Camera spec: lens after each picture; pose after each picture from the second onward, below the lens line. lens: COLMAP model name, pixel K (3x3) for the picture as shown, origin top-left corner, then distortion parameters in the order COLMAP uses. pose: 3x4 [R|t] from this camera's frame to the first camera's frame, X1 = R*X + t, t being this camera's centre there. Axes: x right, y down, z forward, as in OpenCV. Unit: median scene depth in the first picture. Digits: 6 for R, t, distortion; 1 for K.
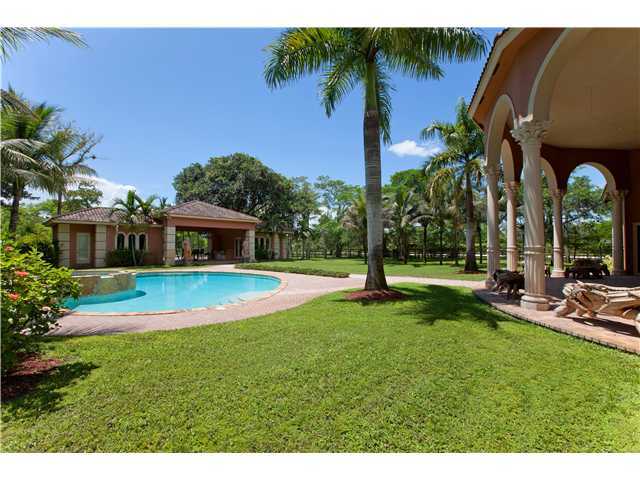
lens RADIAL K [[374.4, 0, 320.0], [0, 374.4, 240.0], [0, 0, 1]] dist [-0.006530, 0.000016]
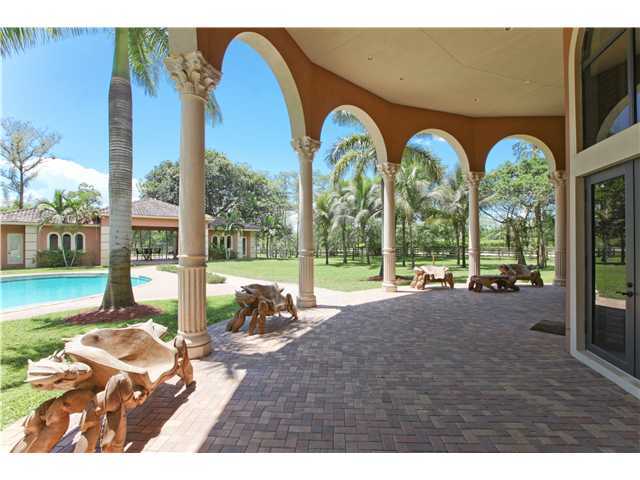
lens RADIAL K [[374.4, 0, 320.0], [0, 374.4, 240.0], [0, 0, 1]] dist [-0.006530, 0.000016]
pose [[0.989993, -0.005924, -0.140995, 0.285769], [0.007178, 0.999939, 0.008383, -0.003679], [0.140936, -0.009311, 0.989975, 0.121692]]
